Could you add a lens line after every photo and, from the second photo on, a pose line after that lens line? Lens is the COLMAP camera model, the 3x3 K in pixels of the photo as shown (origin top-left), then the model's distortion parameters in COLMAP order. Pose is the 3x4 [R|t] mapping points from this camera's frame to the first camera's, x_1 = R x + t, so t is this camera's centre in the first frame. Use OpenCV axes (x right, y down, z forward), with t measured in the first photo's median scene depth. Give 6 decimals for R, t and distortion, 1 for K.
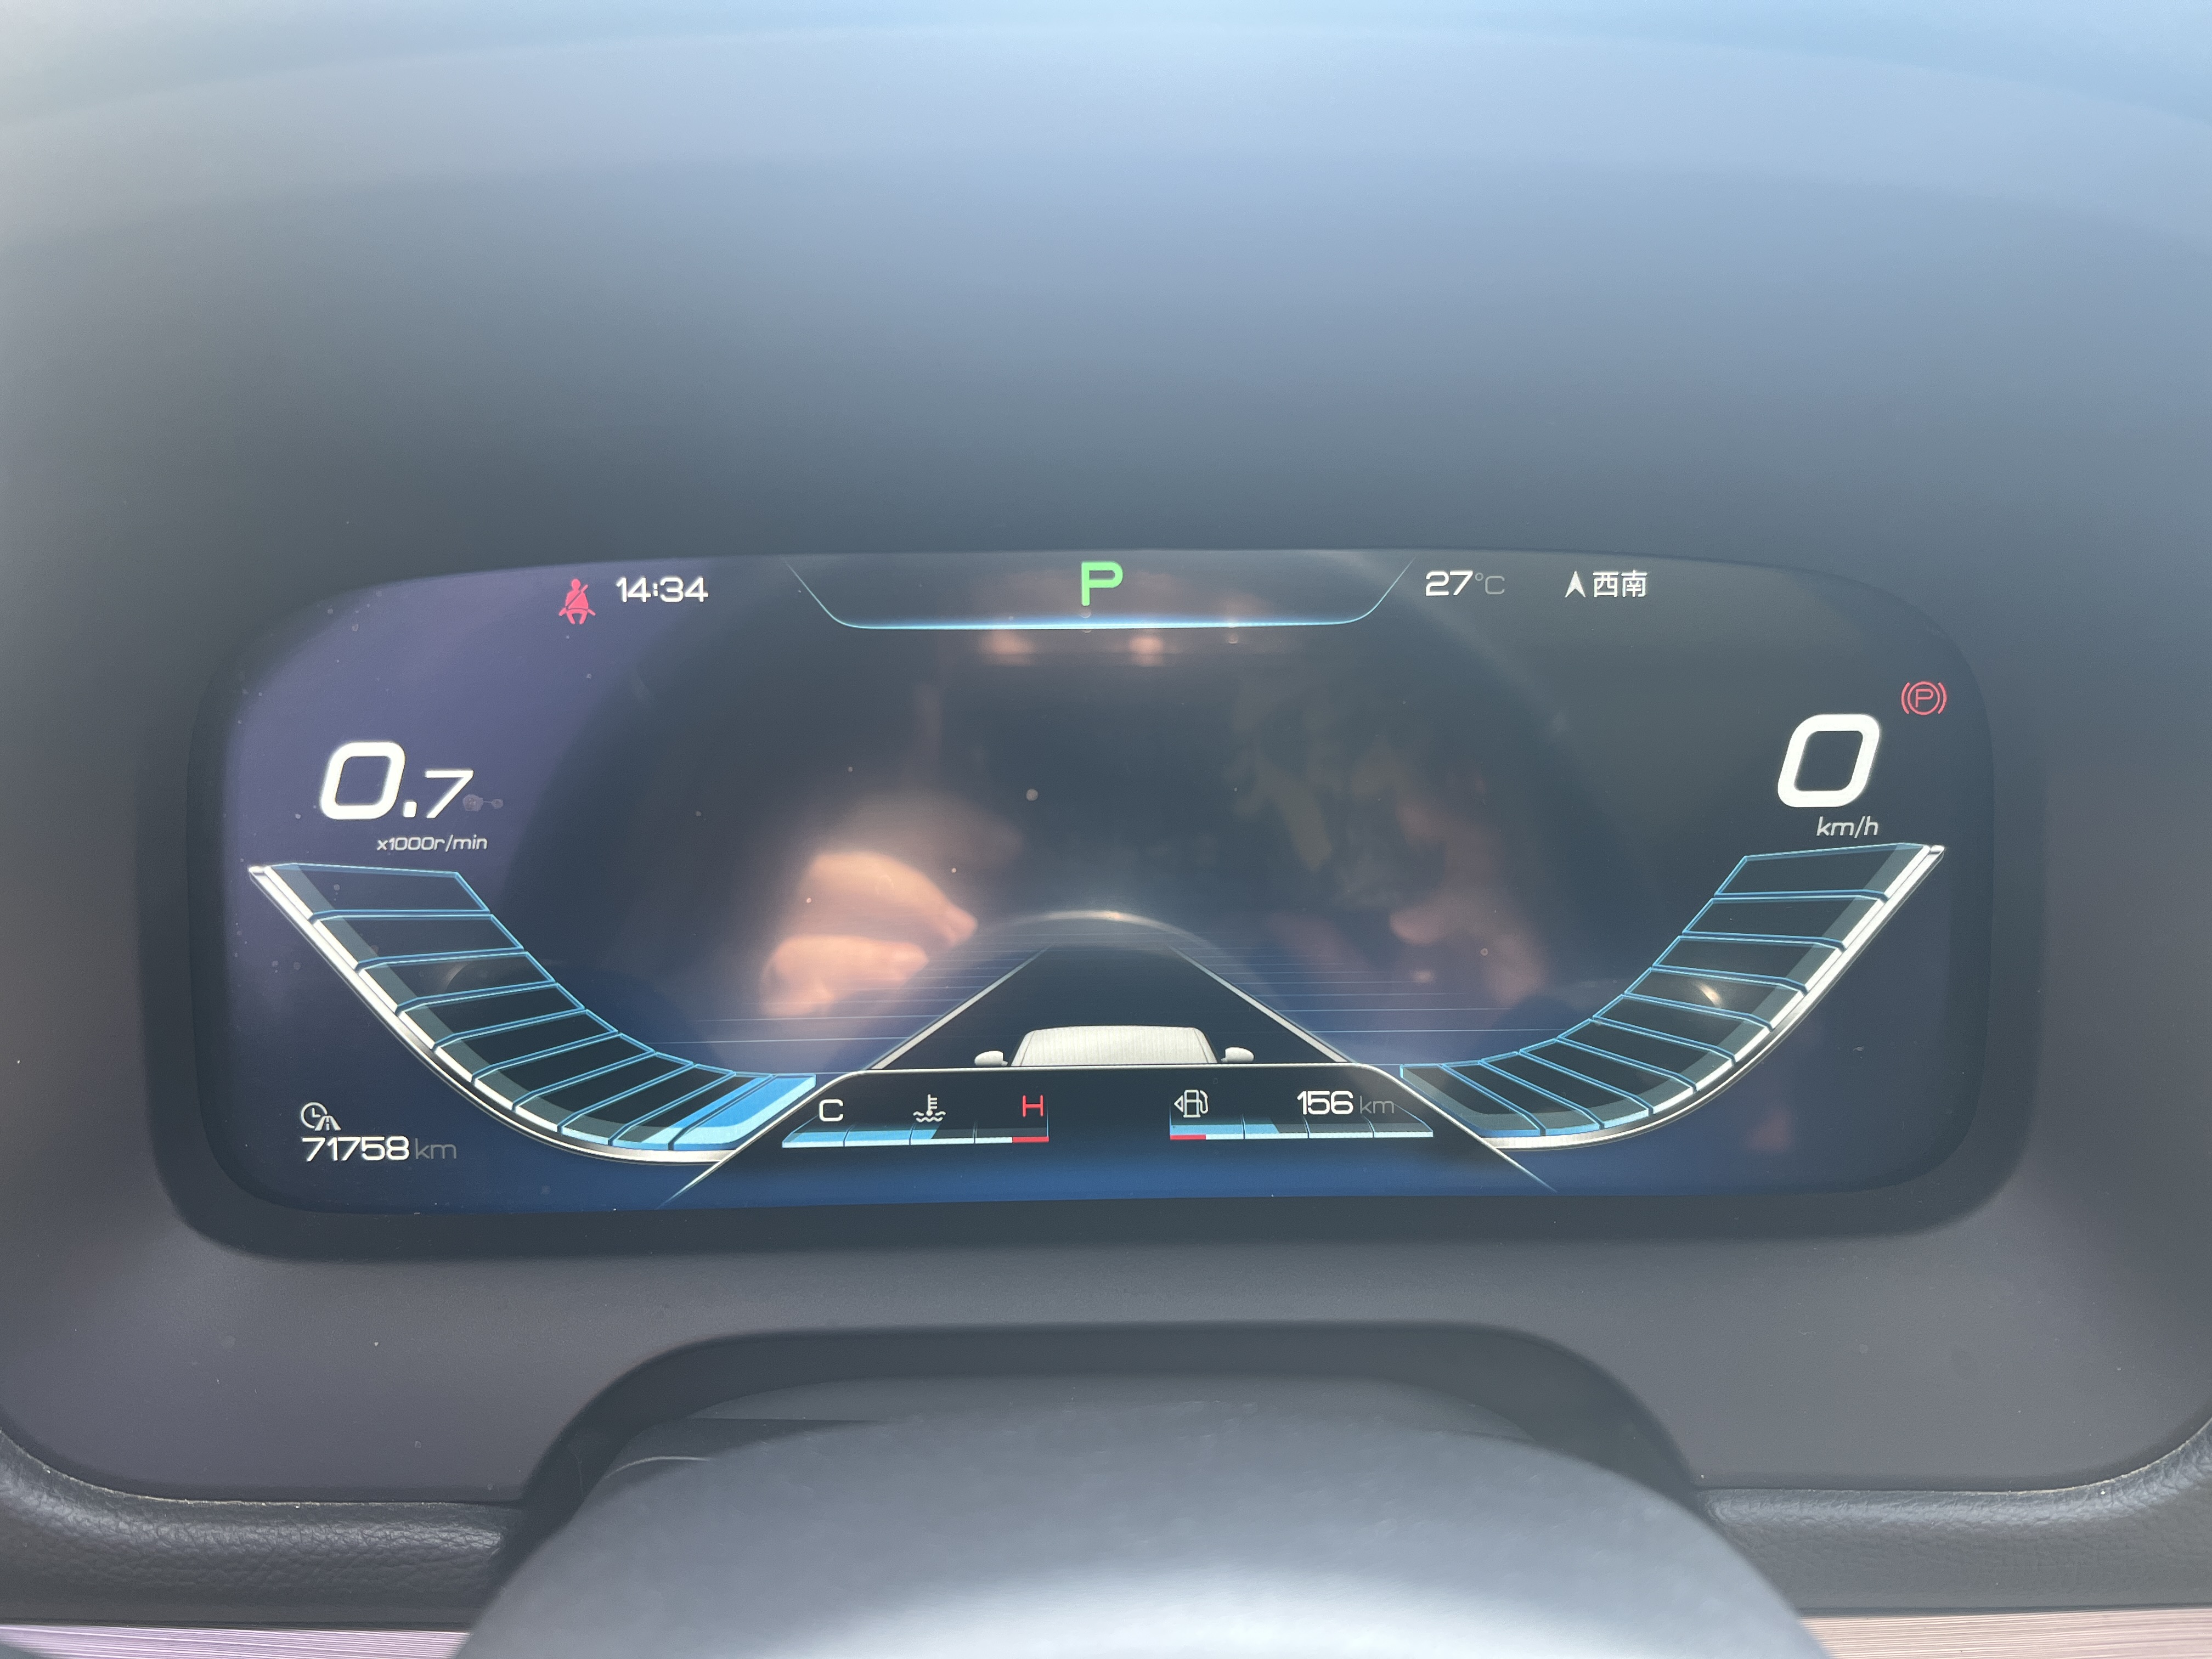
lens RADIAL K [[1679.0, 0, 1111.8], [0, 1679.0, 819.2], [0, 0, 1]] dist [0.042025, -0.054187]
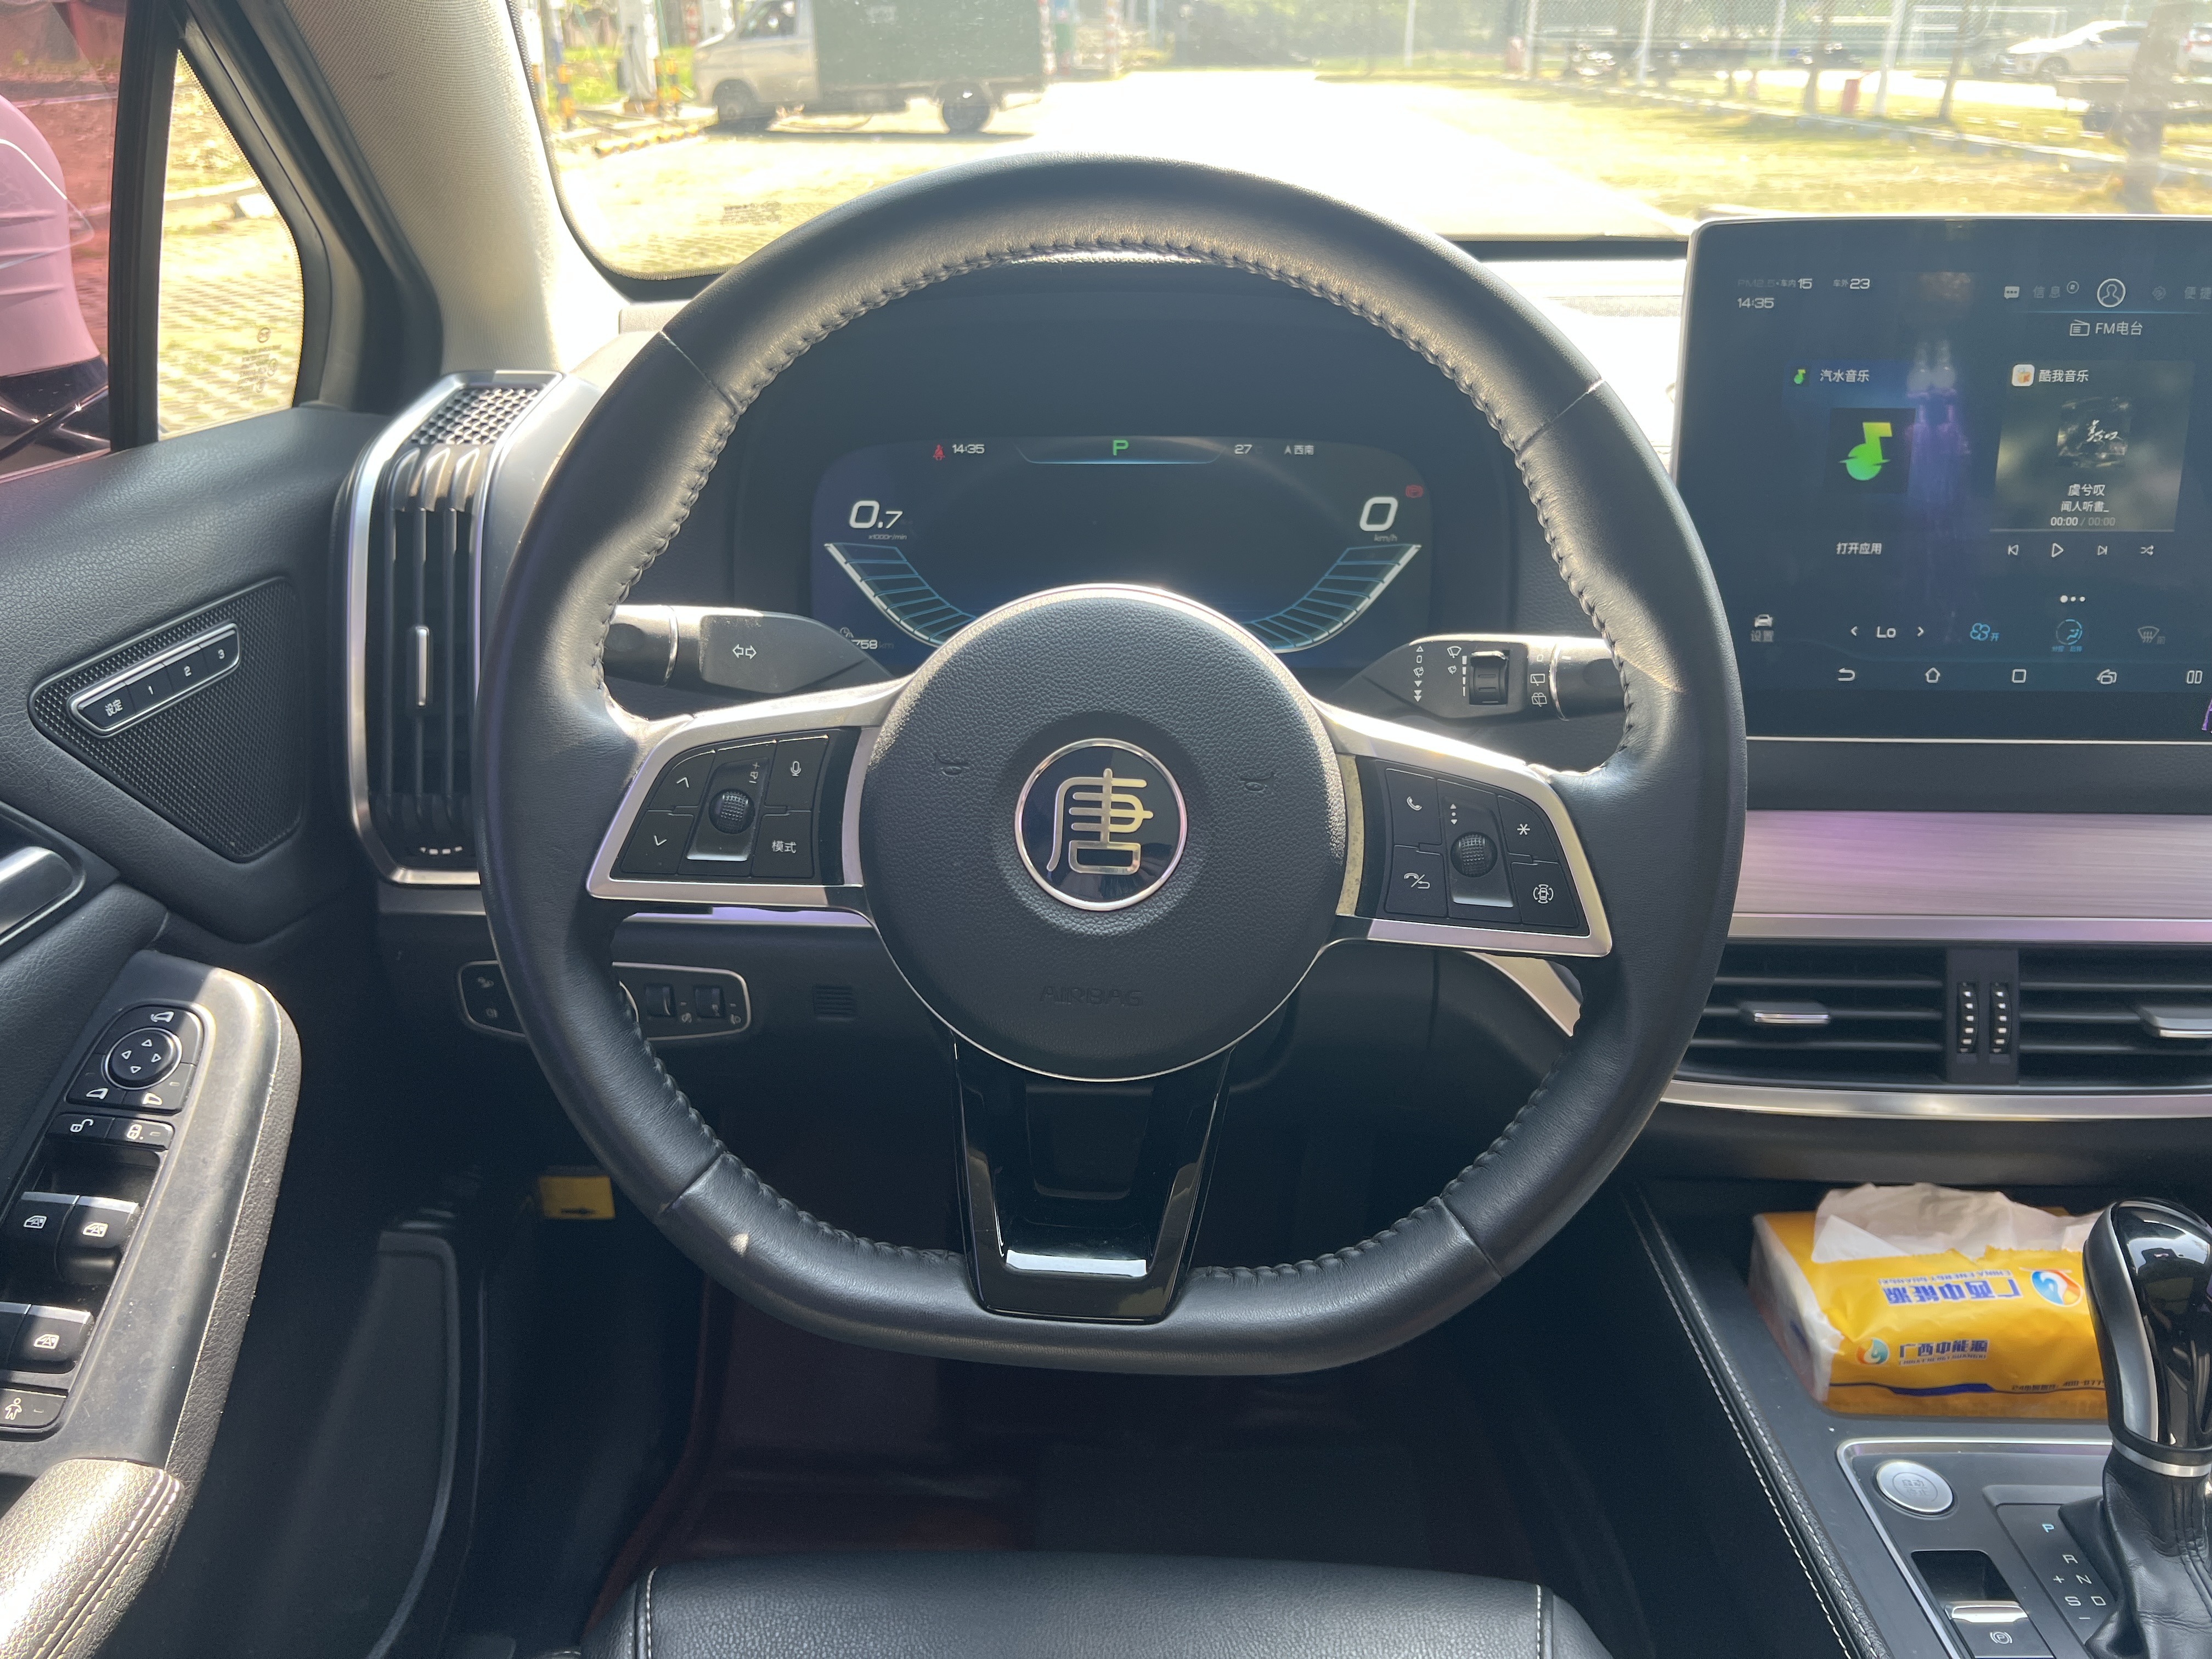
lens RADIAL K [[1679.0, 0, 1094.3], [0, 1679.0, 807.7], [0, 0, 1]] dist [0.042025, -0.054187]
pose [[0.998055, 0.020297, -0.058945, 0.127560], [-0.019367, 0.999680, 0.016294, 0.418356], [0.059257, -0.015120, 0.998128, -1.832474]]
